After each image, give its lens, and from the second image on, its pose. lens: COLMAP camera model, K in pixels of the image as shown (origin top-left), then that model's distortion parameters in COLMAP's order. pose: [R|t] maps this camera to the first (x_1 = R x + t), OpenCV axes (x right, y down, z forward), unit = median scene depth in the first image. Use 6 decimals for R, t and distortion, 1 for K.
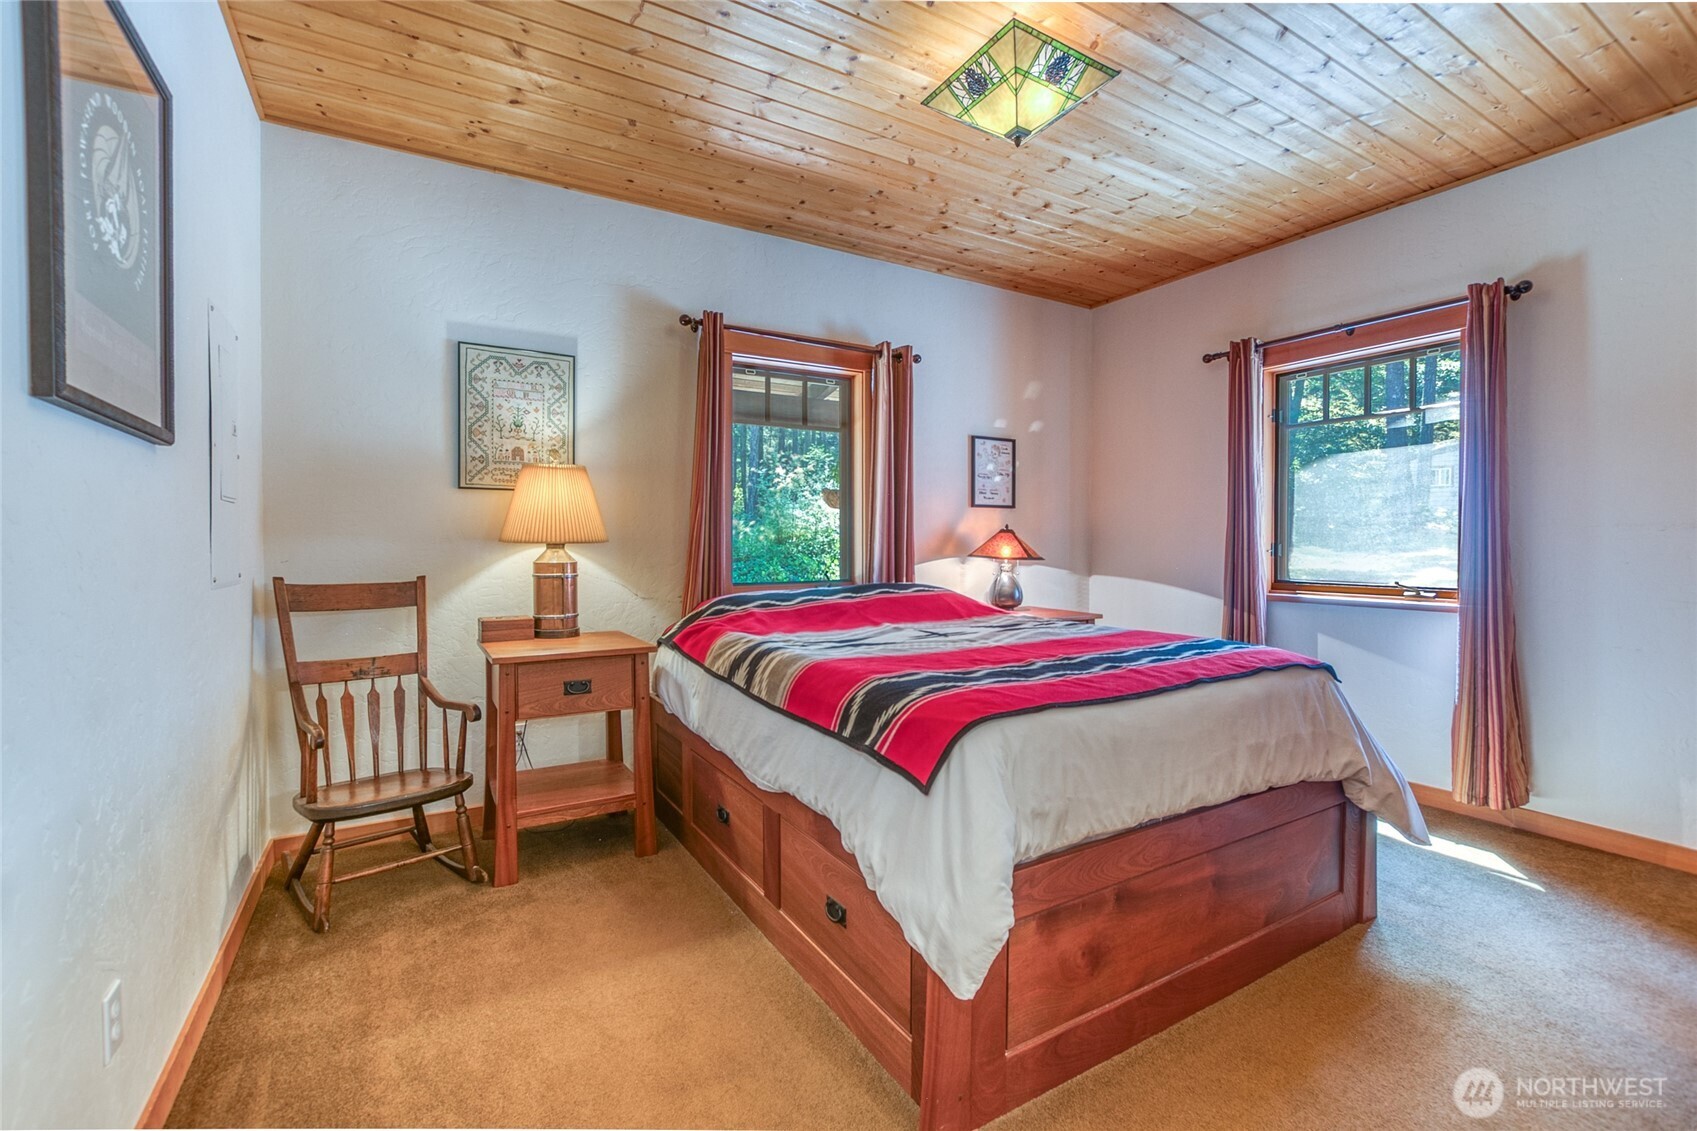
lens RADIAL K [[761.2, 0, 856.9], [0, 761.2, 526.2], [0, 0, 1]] dist [-0.018391, 0.000308]
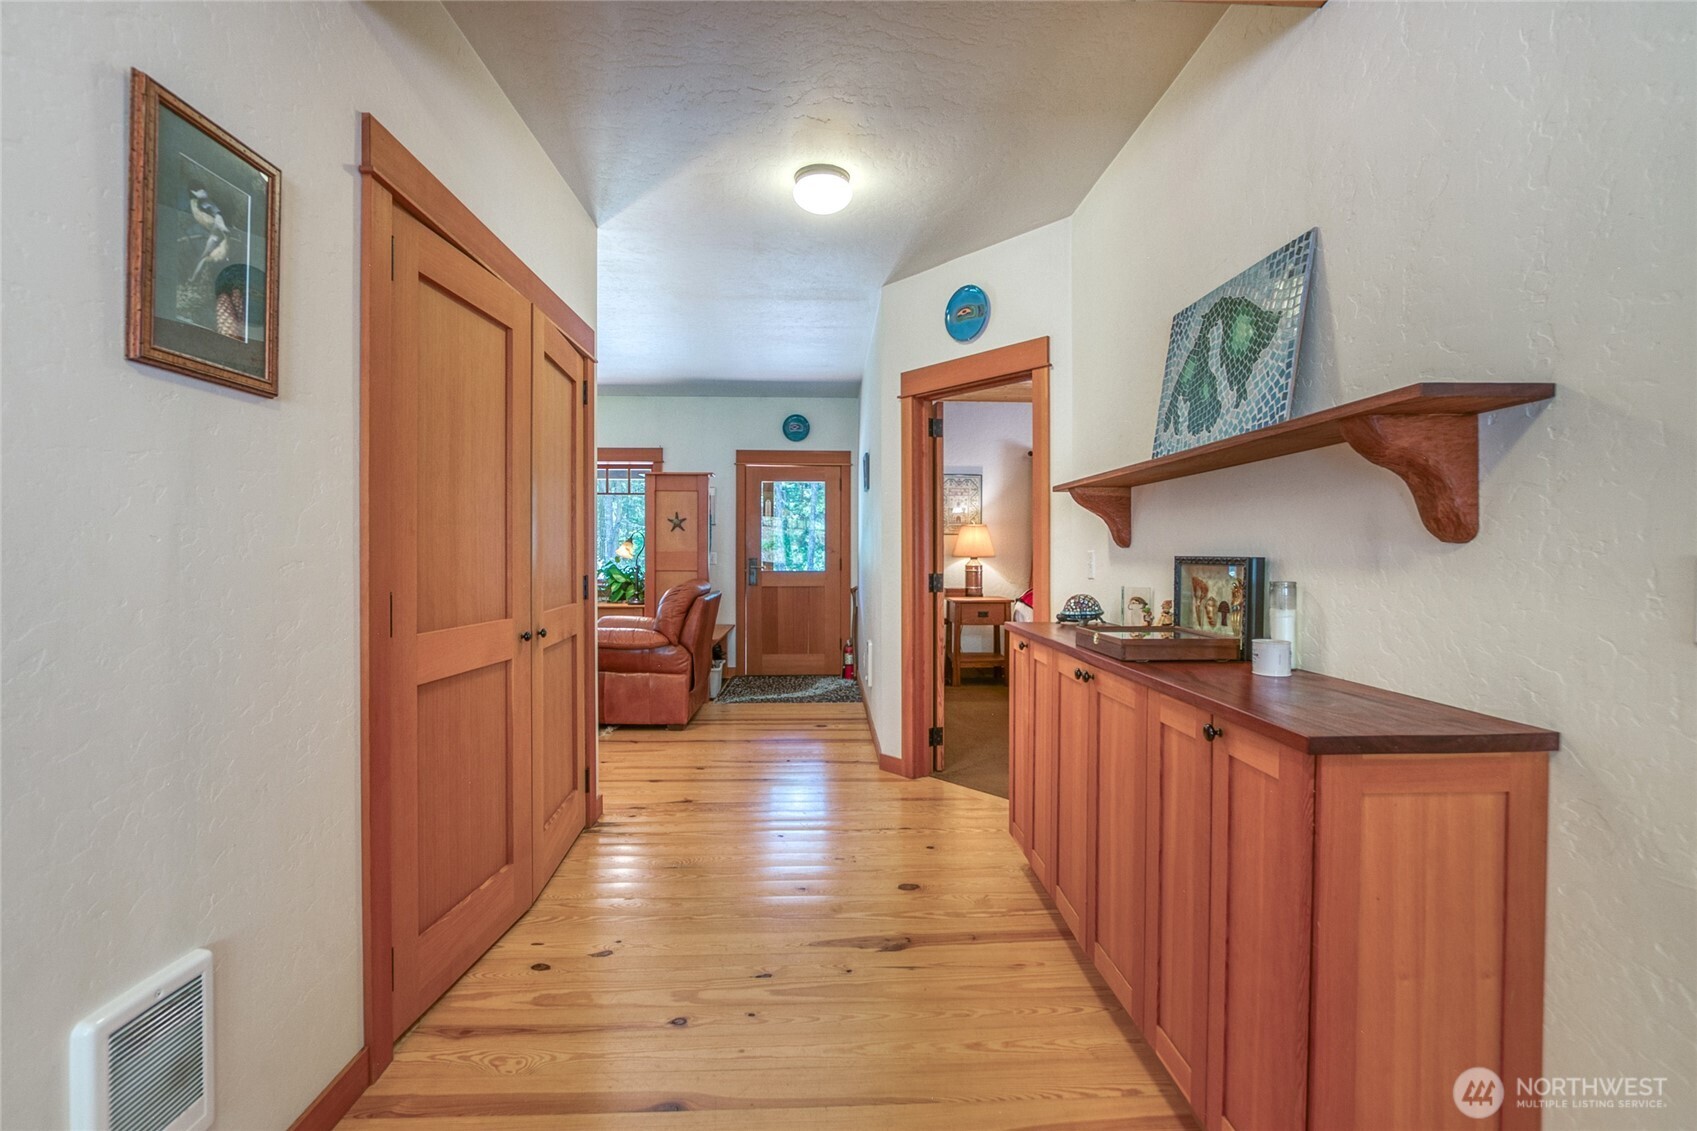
lens RADIAL K [[760.1, 0, 869.0], [0, 760.1, 560.0], [0, 0, 1]] dist [0.002812, 0.000592]
pose [[0.883898, 0.013621, -0.467481, 0.418559], [0.000410, 0.999553, 0.029899, -0.039342], [0.467679, -0.026619, 0.883498, -1.238361]]
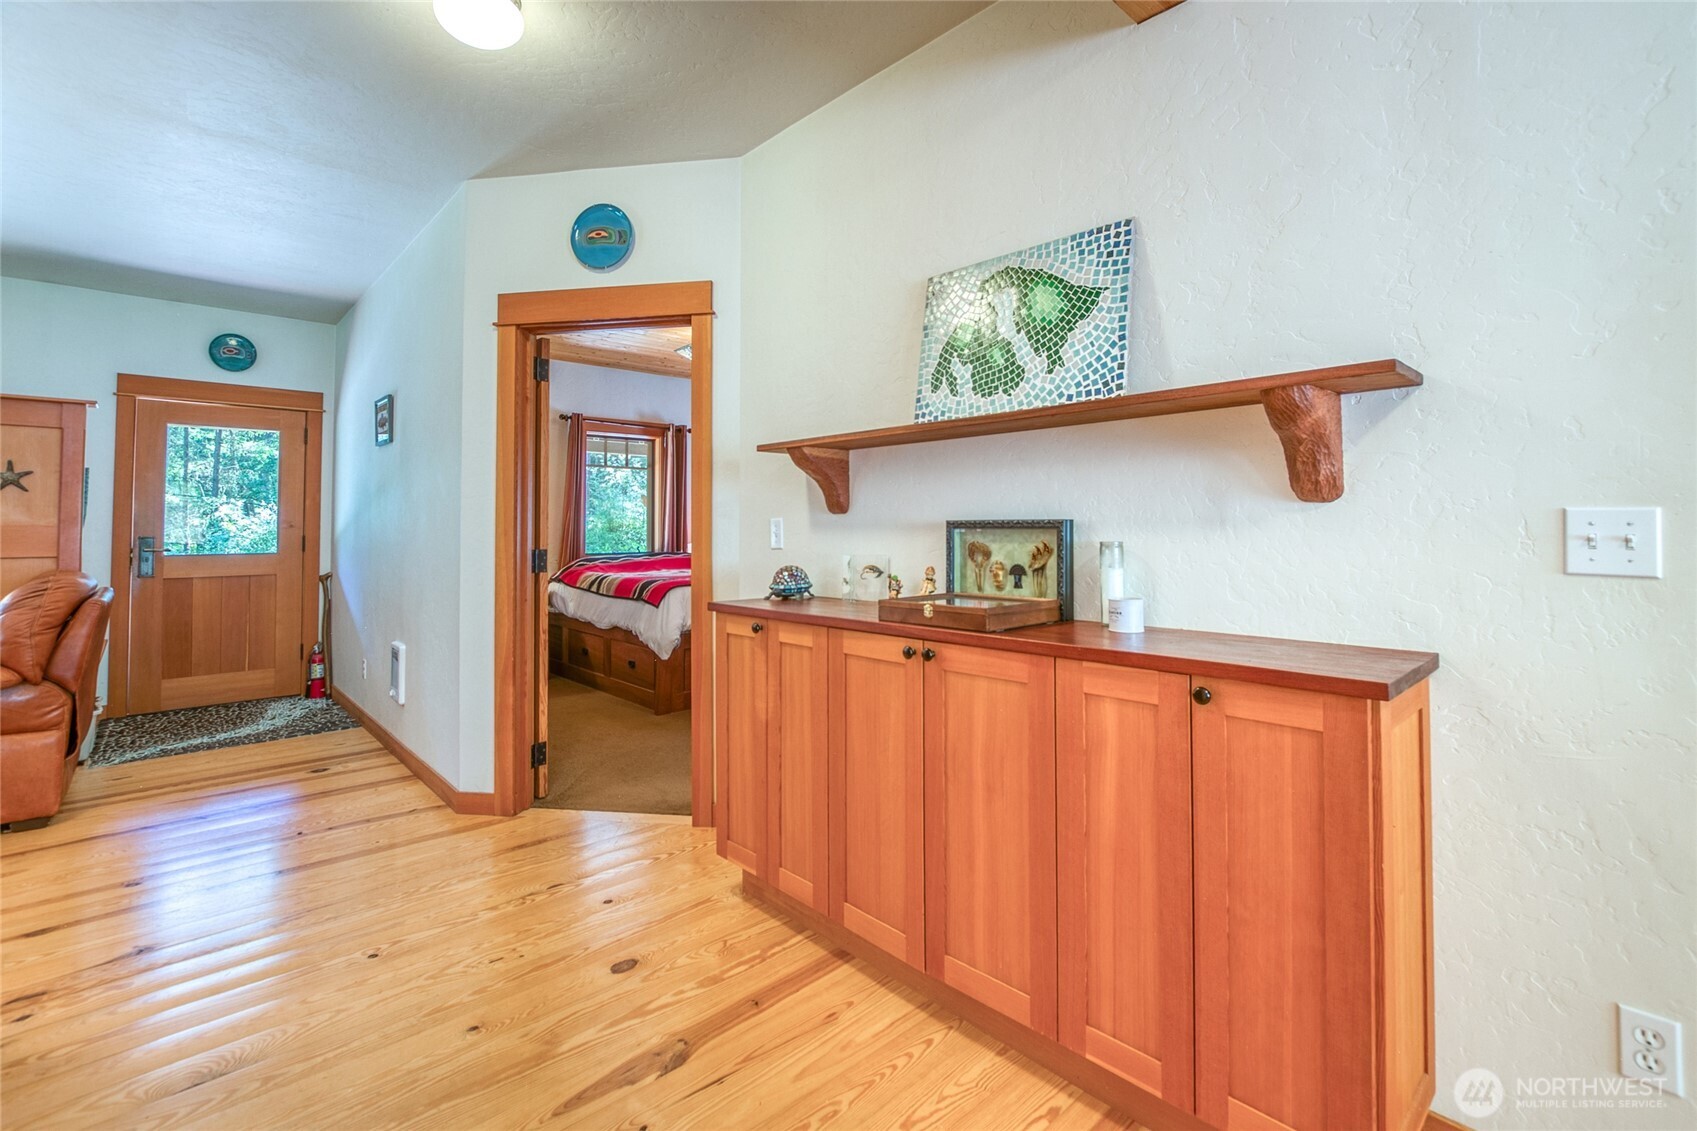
lens RADIAL K [[757.0, 0, 847.0], [0, 757.0, 501.8], [0, 0, 1]] dist [-0.013124, 0.000802]
pose [[0.979614, 0.007902, 0.200733, 0.111072], [-0.004663, 0.999851, -0.016605, -0.026897], [-0.200835, 0.015331, 0.979505, -1.133271]]
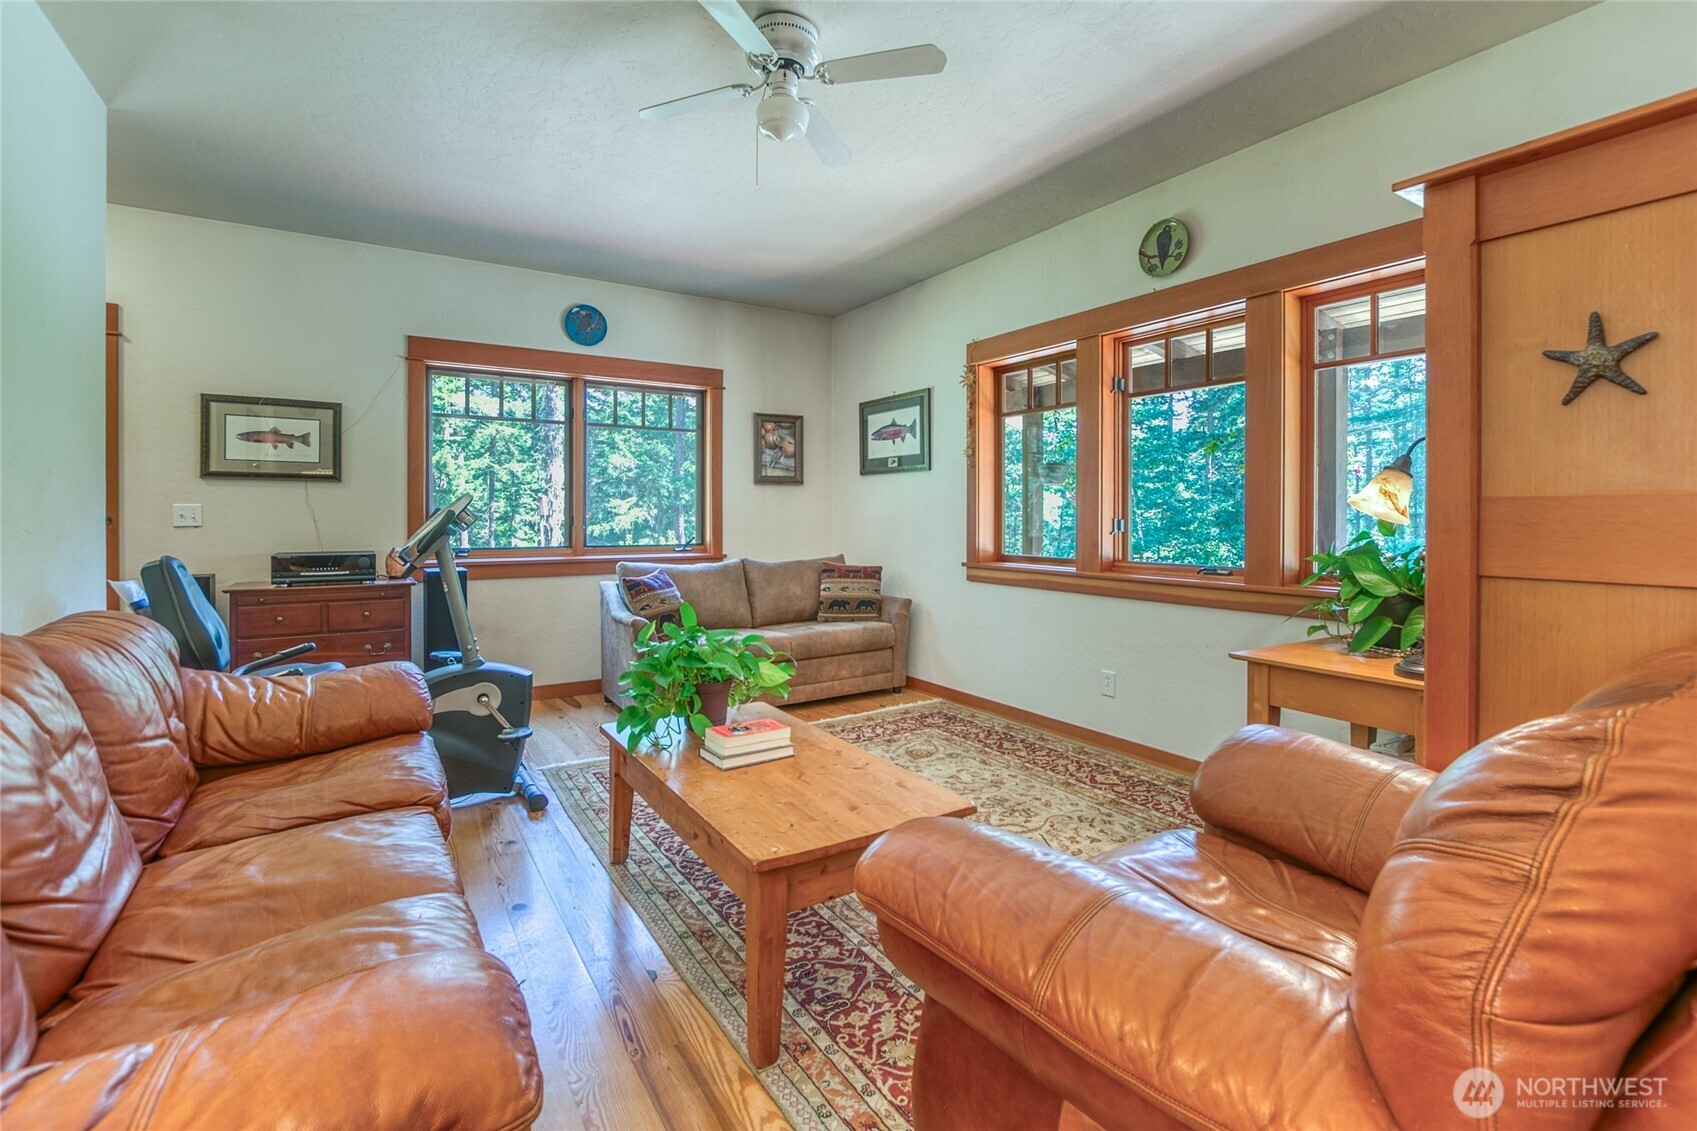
lens RADIAL K [[761.2, 0, 856.9], [0, 761.2, 526.2], [0, 0, 1]] dist [-0.018391, 0.000308]
pose [[0.030923, 0.021310, -0.999295, -0.510108], [0.018801, 0.999583, 0.021898, -0.002346], [0.999345, -0.019465, 0.030510, -0.186718]]
